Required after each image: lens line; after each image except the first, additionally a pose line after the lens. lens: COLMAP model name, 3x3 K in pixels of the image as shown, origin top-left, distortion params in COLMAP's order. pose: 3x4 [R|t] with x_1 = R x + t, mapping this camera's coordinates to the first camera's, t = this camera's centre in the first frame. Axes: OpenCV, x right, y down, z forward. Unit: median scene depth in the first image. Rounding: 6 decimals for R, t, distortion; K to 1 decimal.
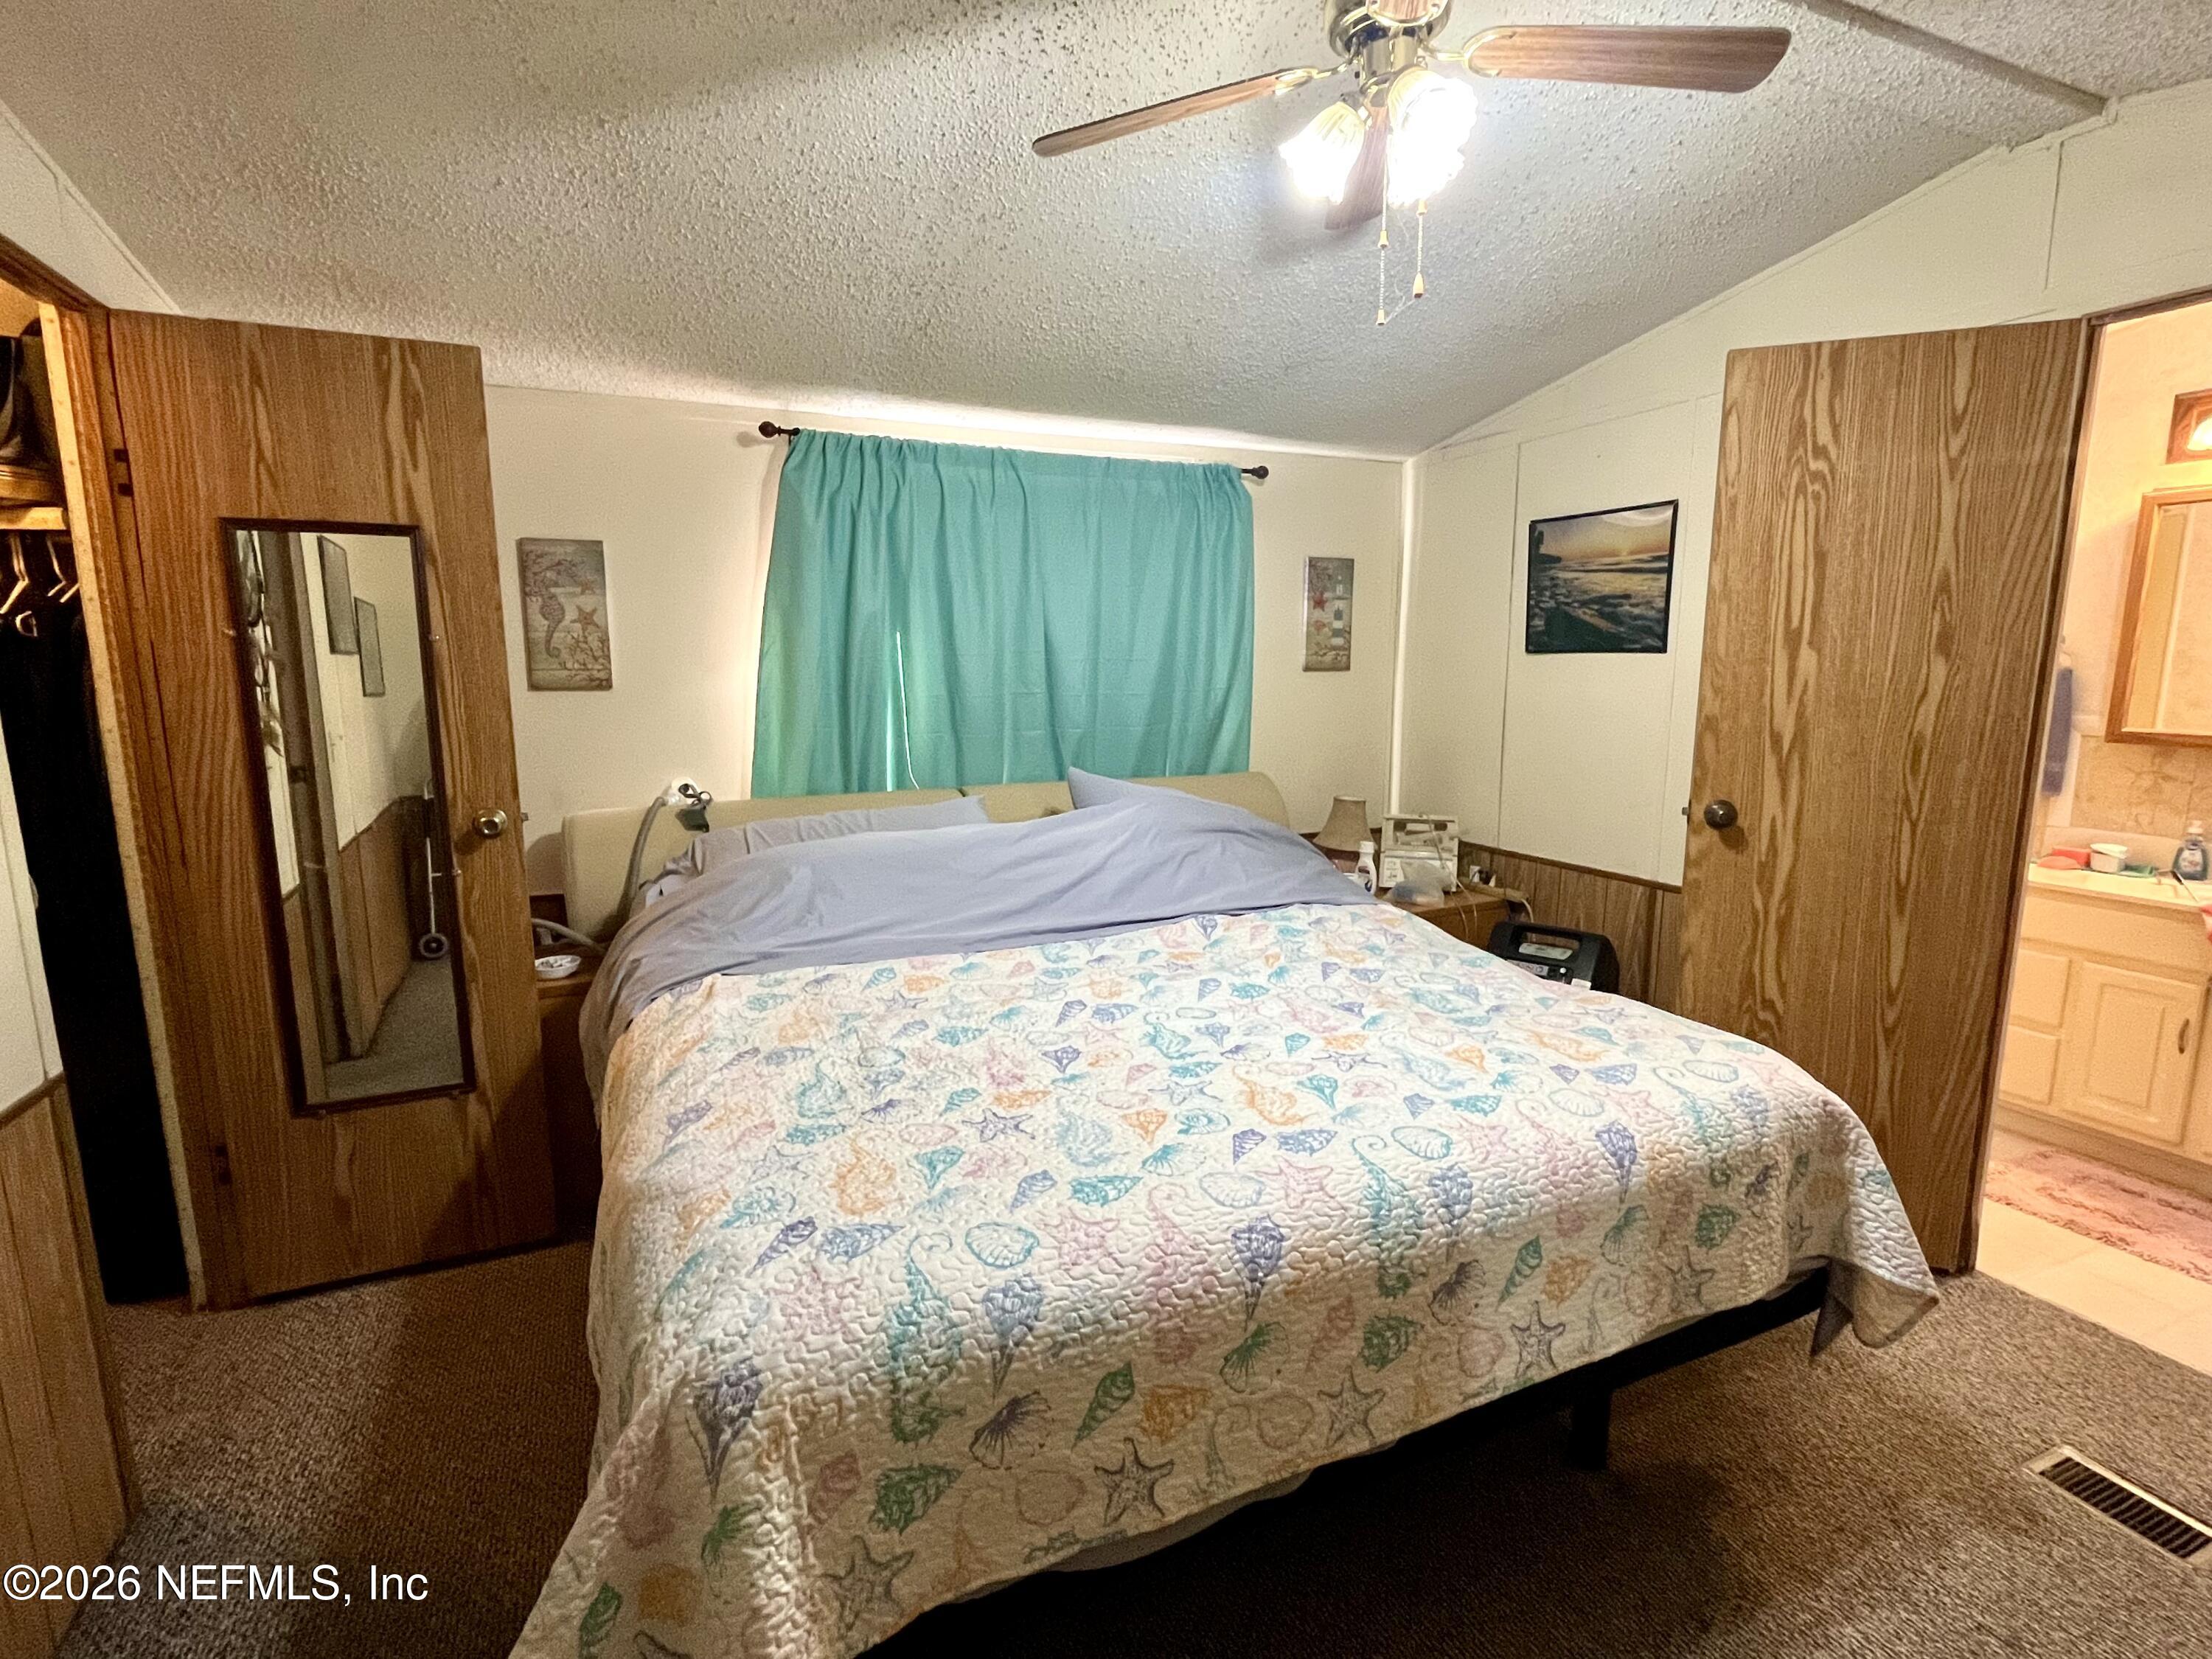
lens RADIAL K [[1028.9, 0, 1098.9], [0, 1028.9, 820.5], [0, 0, 1]] dist [-0.001440, -0.000344]
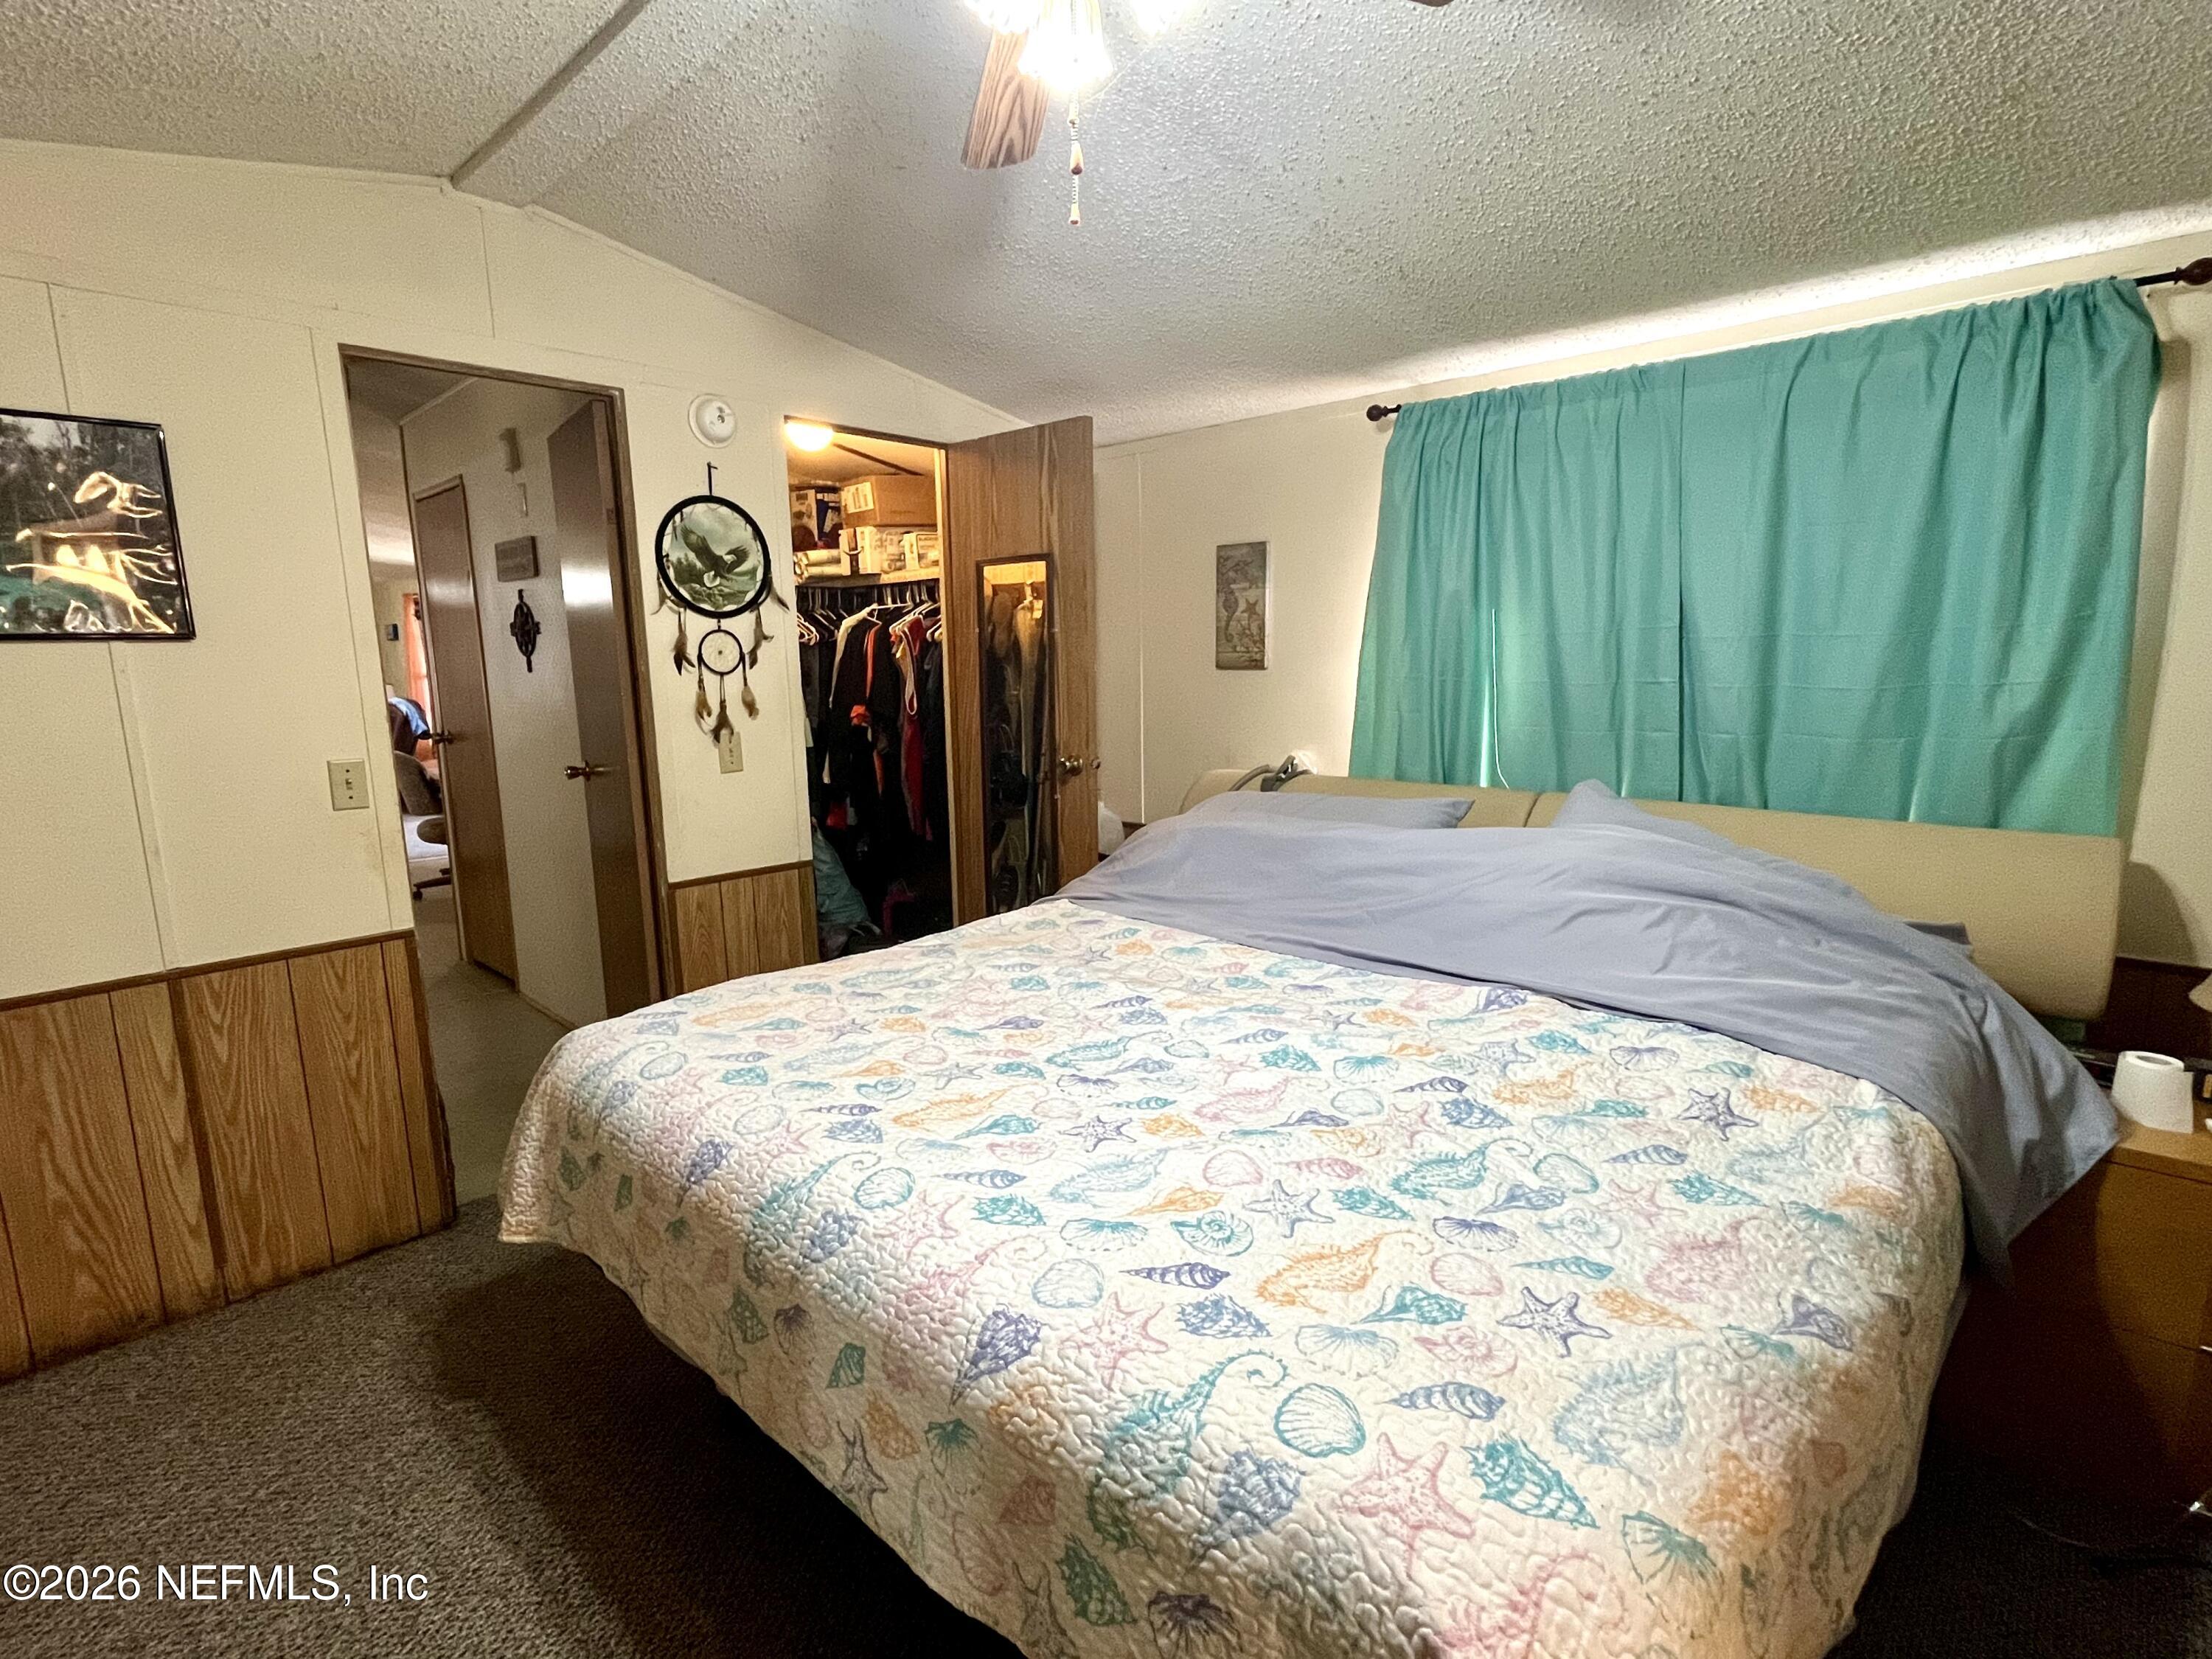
lens RADIAL K [[1028.9, 0, 1102.3], [0, 1028.9, 827.9], [0, 0, 1]] dist [-0.001440, -0.000344]
pose [[0.414753, 0.152342, -0.897091, 0.713953], [-0.127730, 0.985871, 0.108365, -0.072734], [0.900925, 0.069641, 0.428352, 0.477450]]
